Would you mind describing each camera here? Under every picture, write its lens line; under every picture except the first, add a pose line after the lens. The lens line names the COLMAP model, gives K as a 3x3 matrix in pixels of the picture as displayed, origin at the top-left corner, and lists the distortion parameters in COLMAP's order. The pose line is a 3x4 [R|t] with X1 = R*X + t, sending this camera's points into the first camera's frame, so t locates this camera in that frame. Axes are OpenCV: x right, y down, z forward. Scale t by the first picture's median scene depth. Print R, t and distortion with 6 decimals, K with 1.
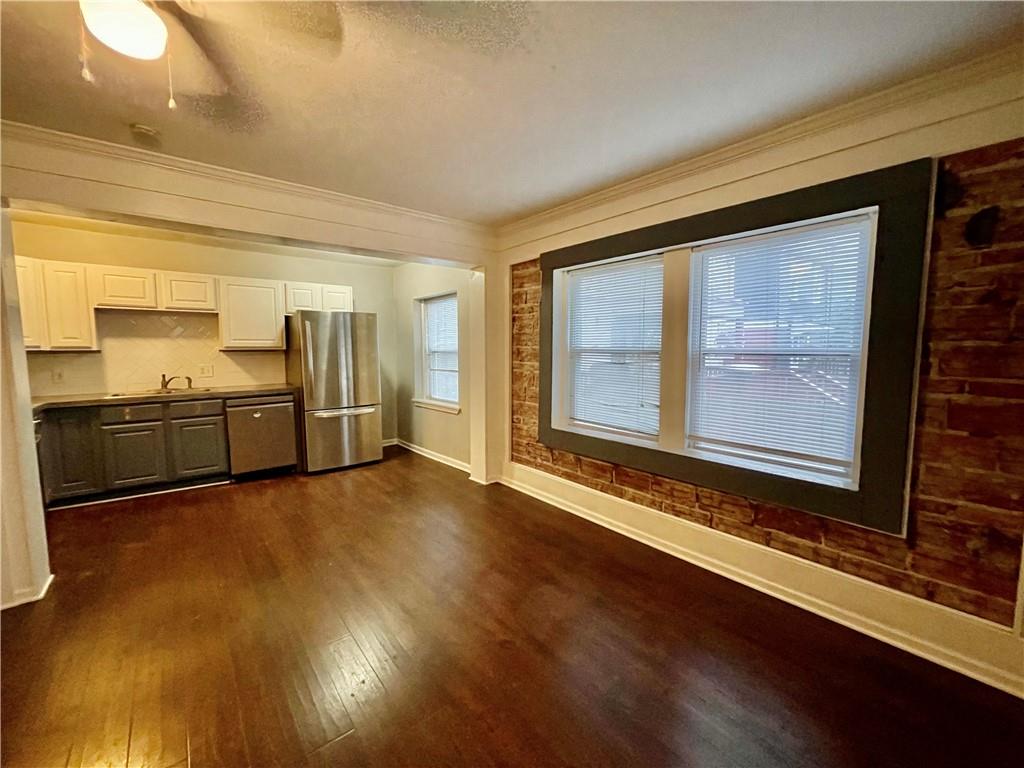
lens RADIAL K [[413.5, 0, 505.7], [0, 413.5, 383.0], [0, 0, 1]] dist [0.001523, -0.003021]
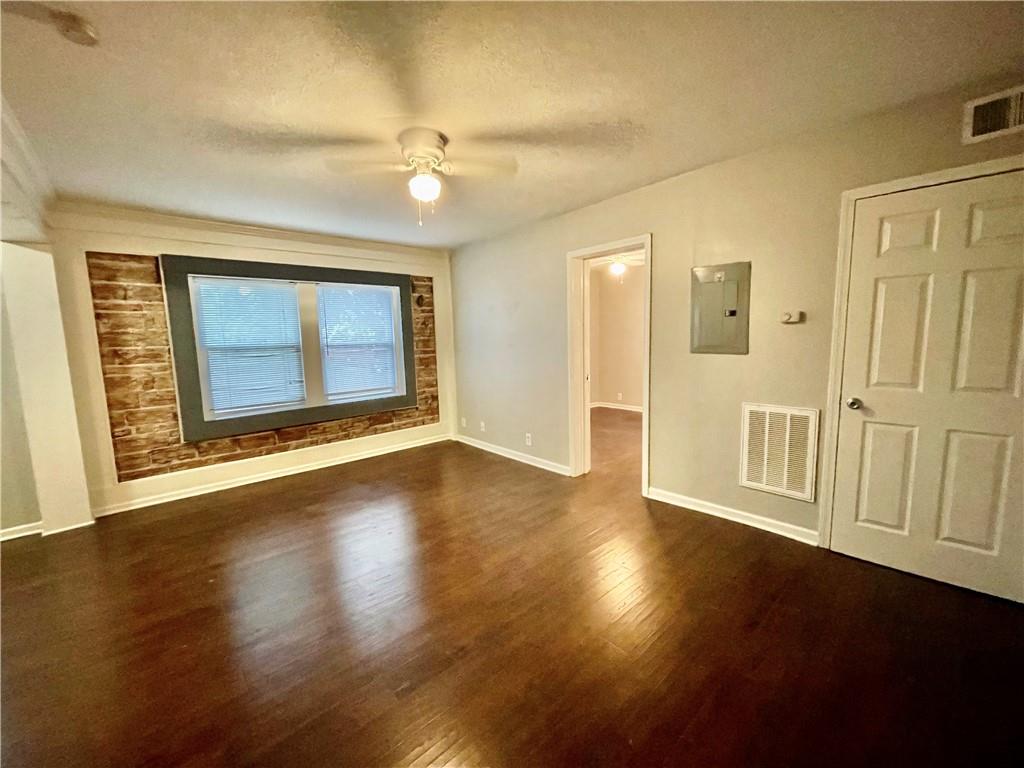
lens RADIAL K [[413.5, 0, 505.7], [0, 413.5, 383.0], [0, 0, 1]] dist [0.001523, -0.003021]
pose [[-0.040299, -0.113760, 0.992691, -0.910250], [0.114880, 0.986382, 0.117701, -0.024180], [-0.992562, 0.118783, -0.026682, 0.222847]]
